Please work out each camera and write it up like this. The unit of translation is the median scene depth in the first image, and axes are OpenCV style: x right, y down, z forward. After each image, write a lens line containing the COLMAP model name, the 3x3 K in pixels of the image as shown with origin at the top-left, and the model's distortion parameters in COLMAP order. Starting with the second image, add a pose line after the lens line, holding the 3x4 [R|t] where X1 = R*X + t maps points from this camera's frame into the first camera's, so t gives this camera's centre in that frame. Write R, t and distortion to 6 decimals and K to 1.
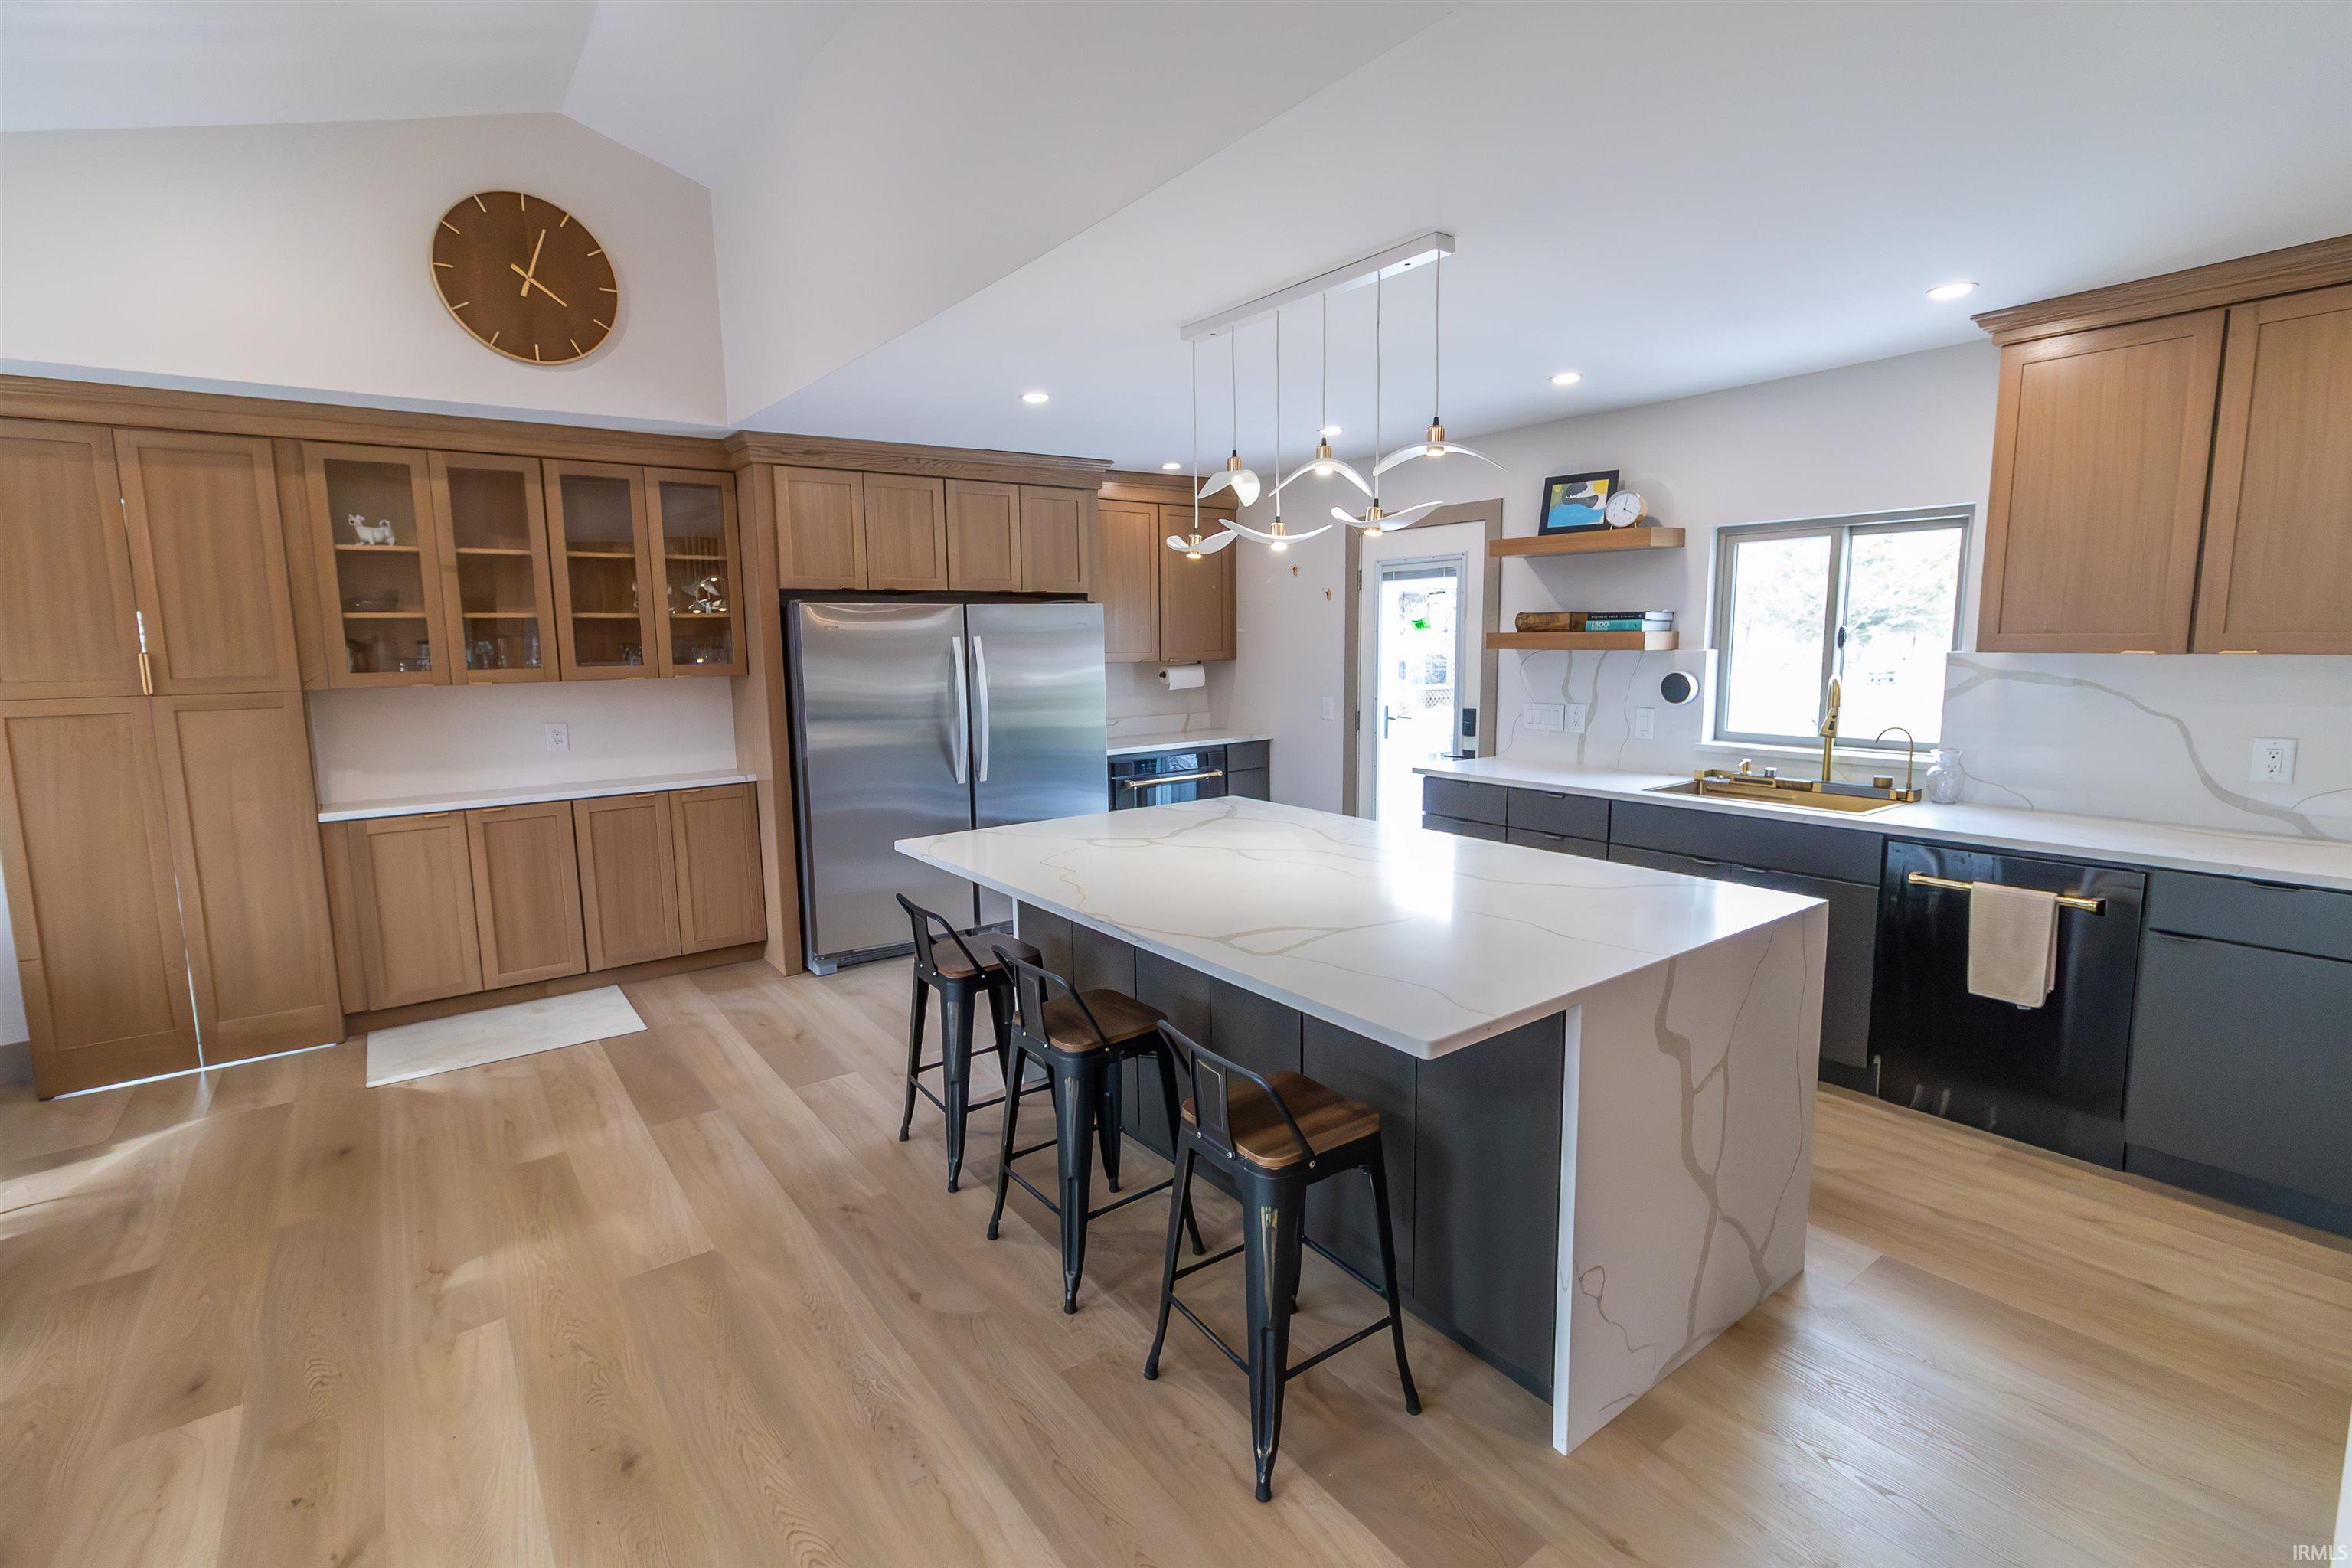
lens RADIAL K [[1075.0, 0, 1170.8], [0, 1075.0, 778.1], [0, 0, 1]] dist [0.005300, 0.000374]
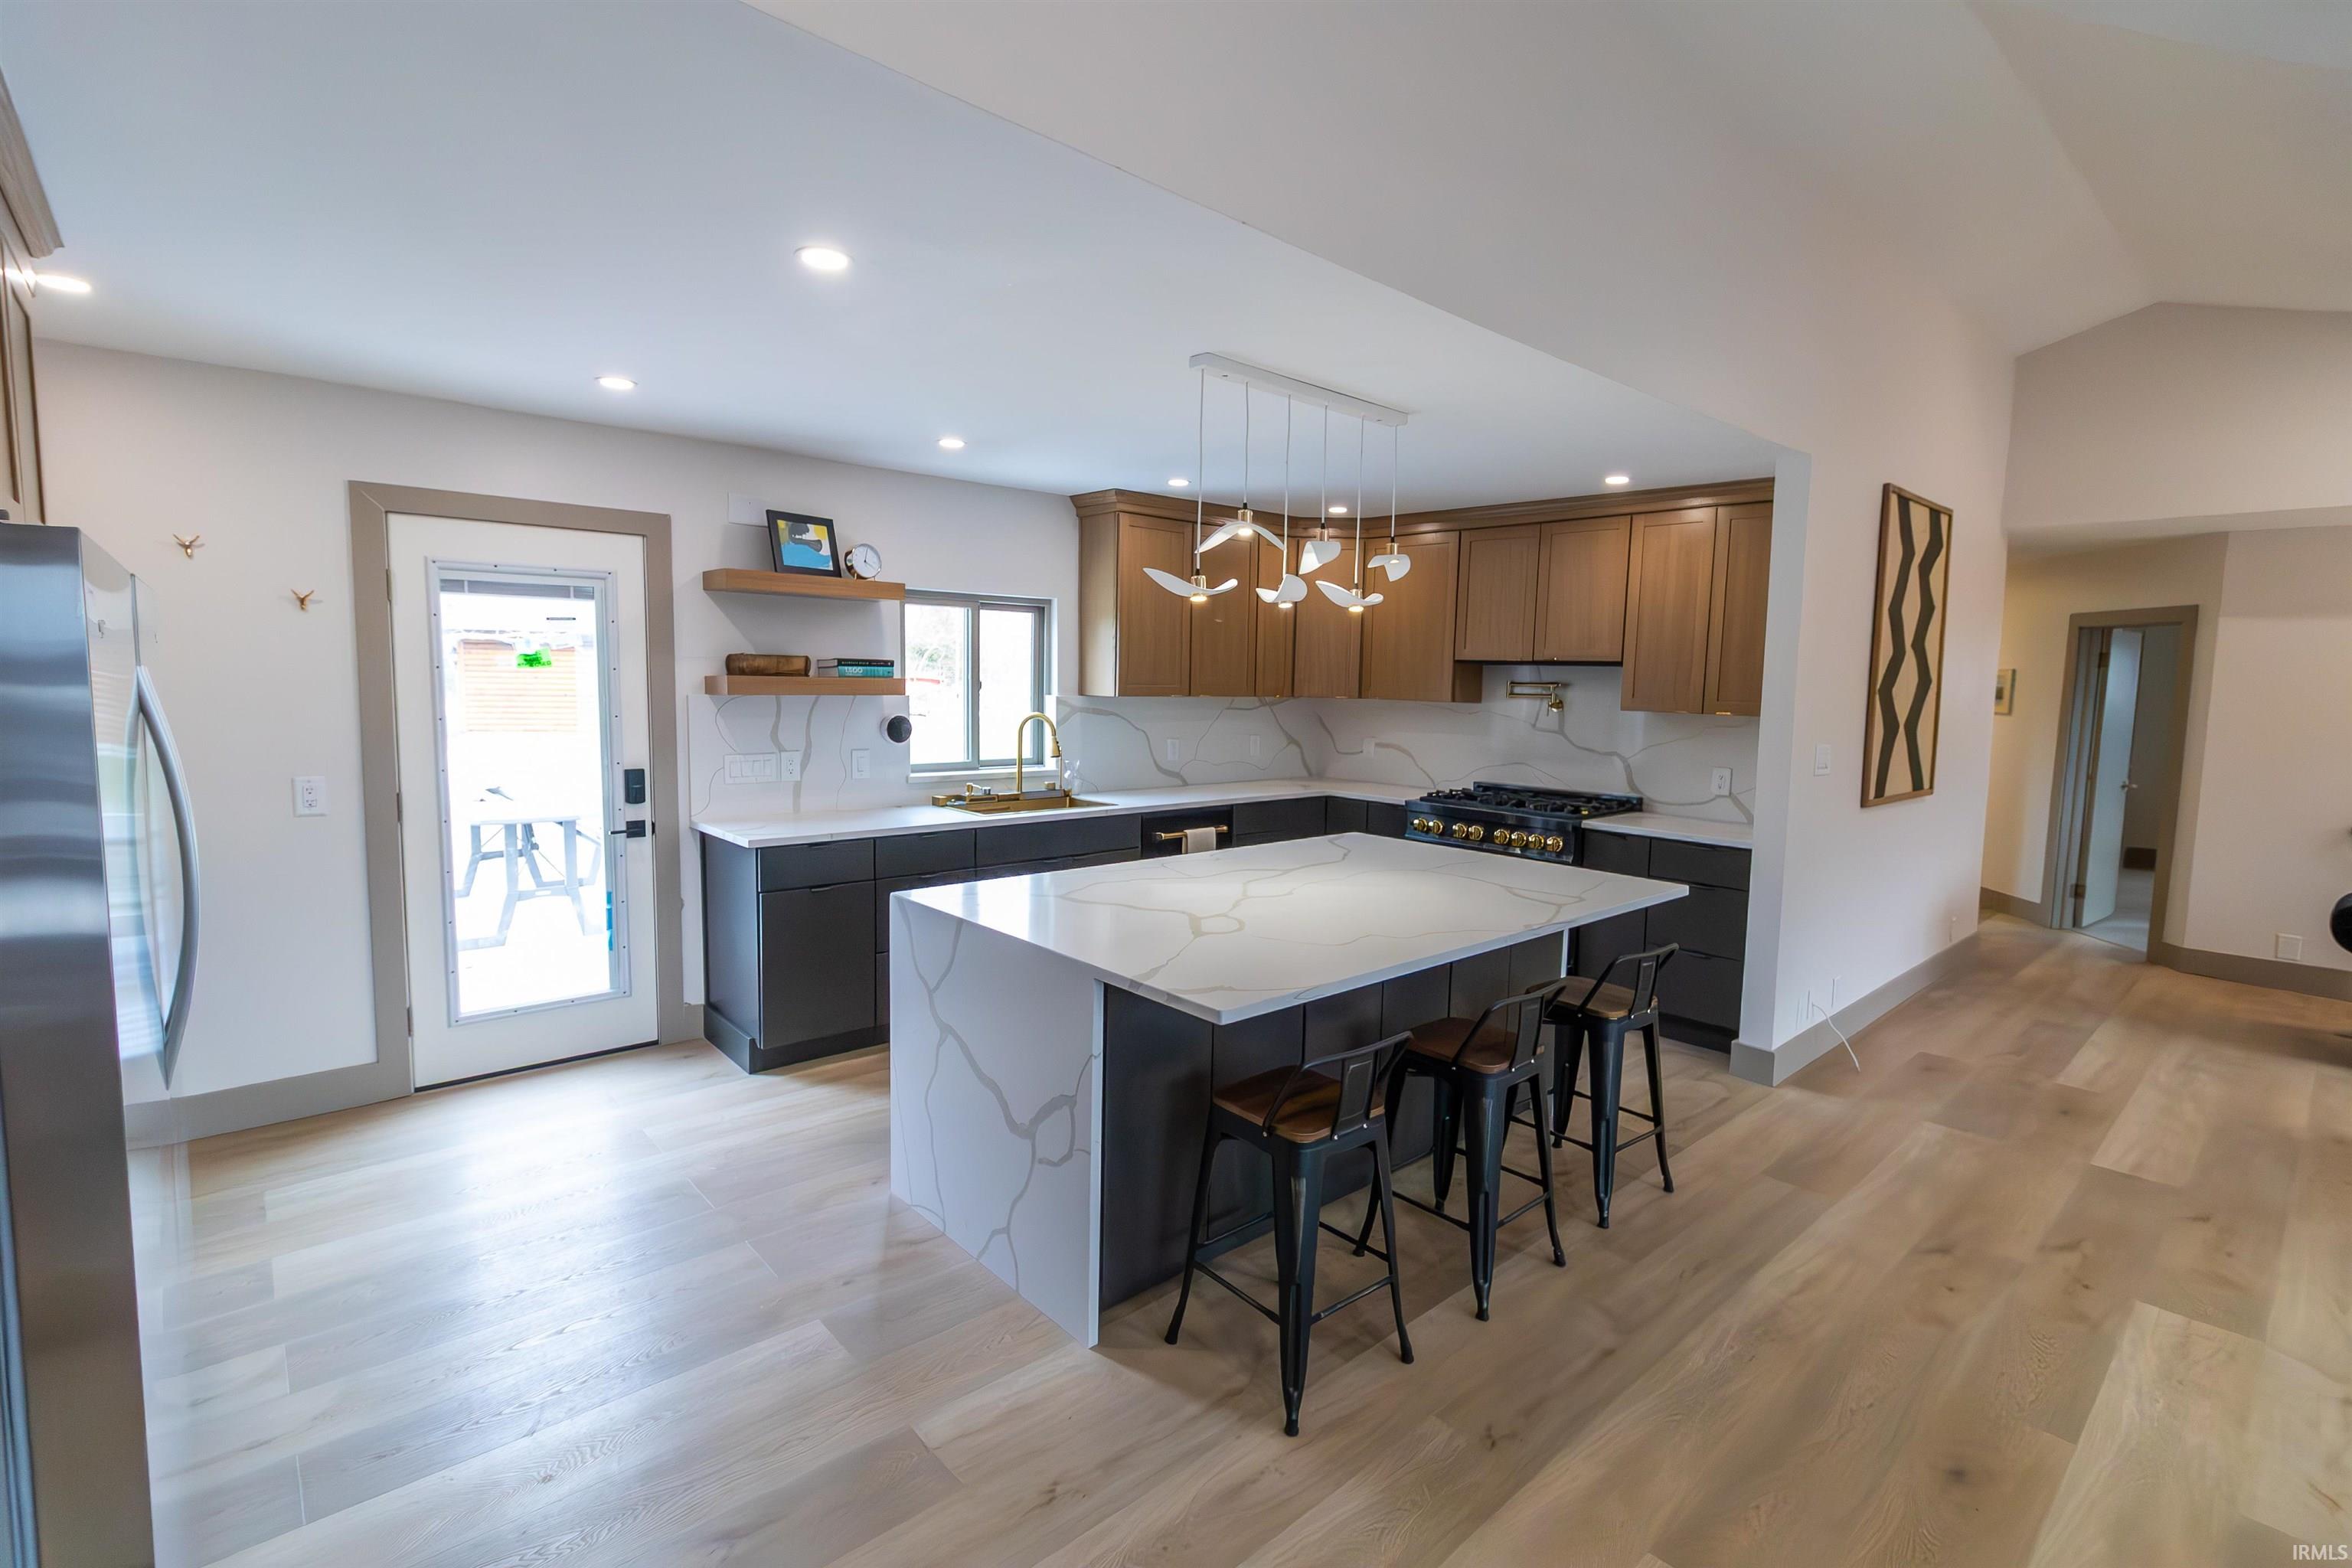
lens RADIAL K [[1075.0, 0, 1170.9], [0, 1075.0, 768.9], [0, 0, 1]] dist [0.005300, 0.000374]
pose [[-0.092189, -0.075535, 0.992872, -0.663336], [0.115457, 0.989582, 0.086005, -0.105908], [-0.989025, 0.122563, -0.082507, 0.818333]]
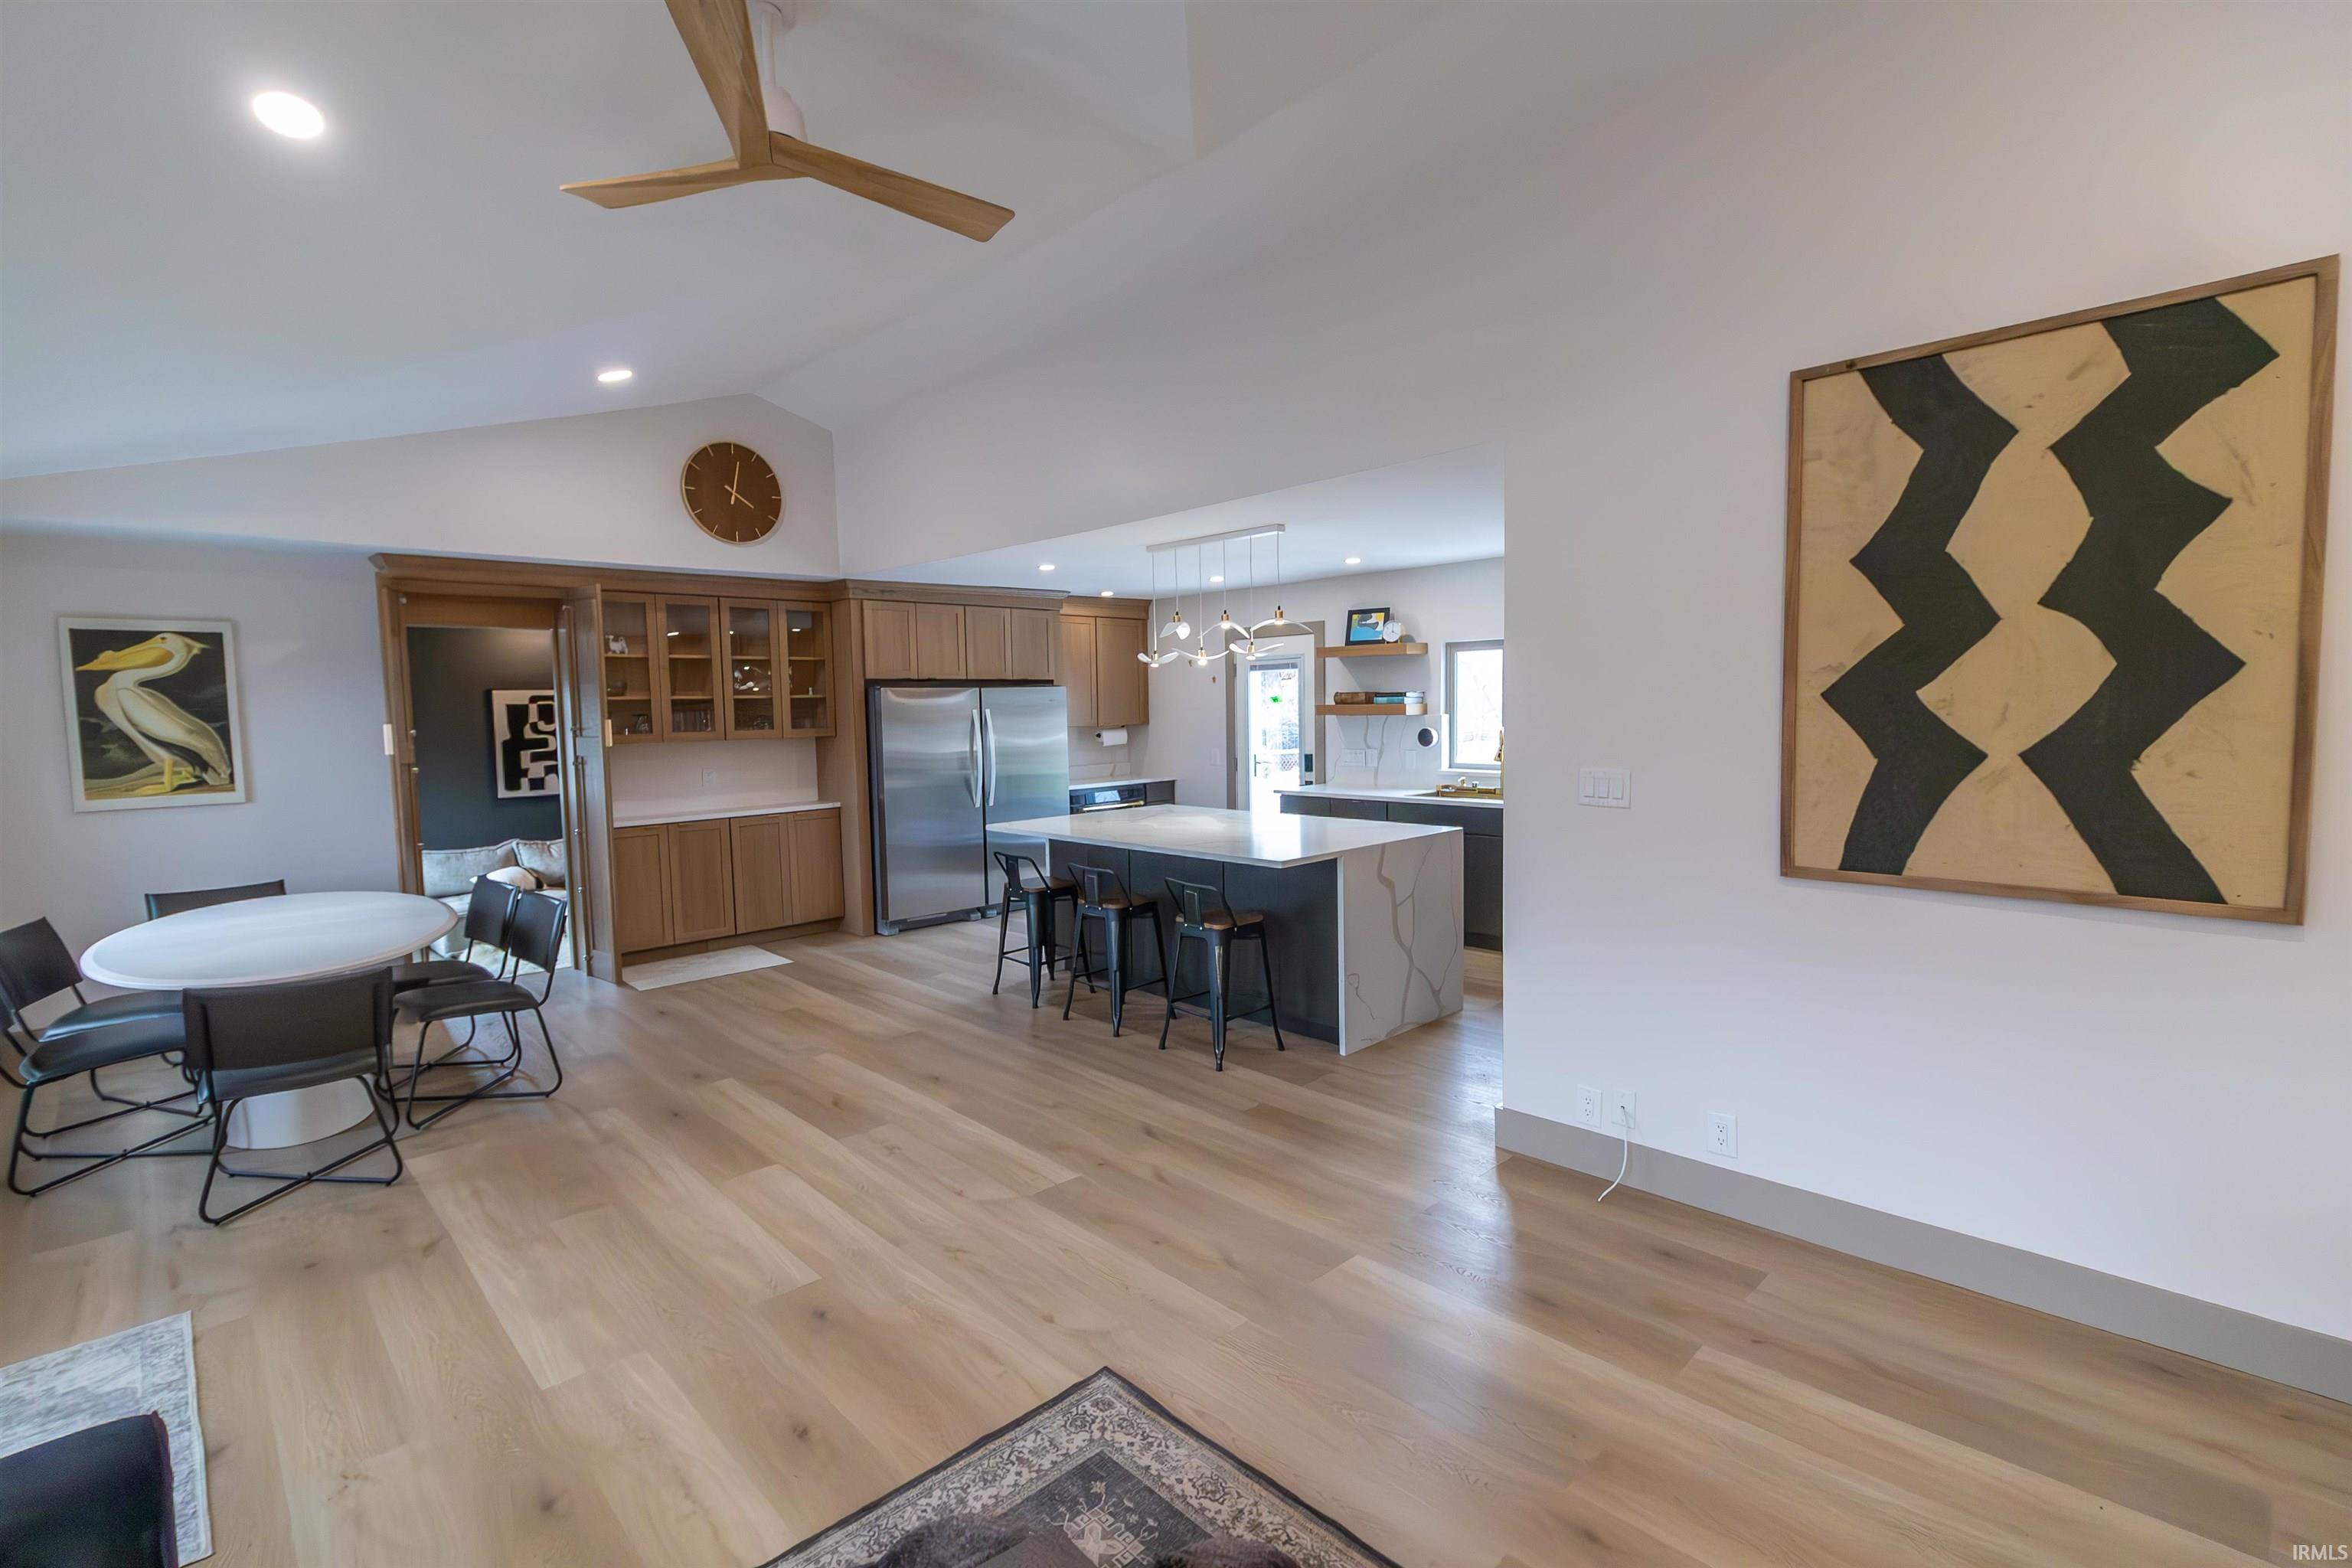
lens RADIAL K [[1075.0, 0, 1177.4], [0, 1075.0, 782.0], [0, 0, 1]] dist [0.005300, 0.000374]
pose [[0.991176, -0.014633, 0.131740, -0.135740], [0.022823, 0.997884, -0.060875, 0.078649], [-0.130570, 0.063345, 0.989413, -0.602422]]
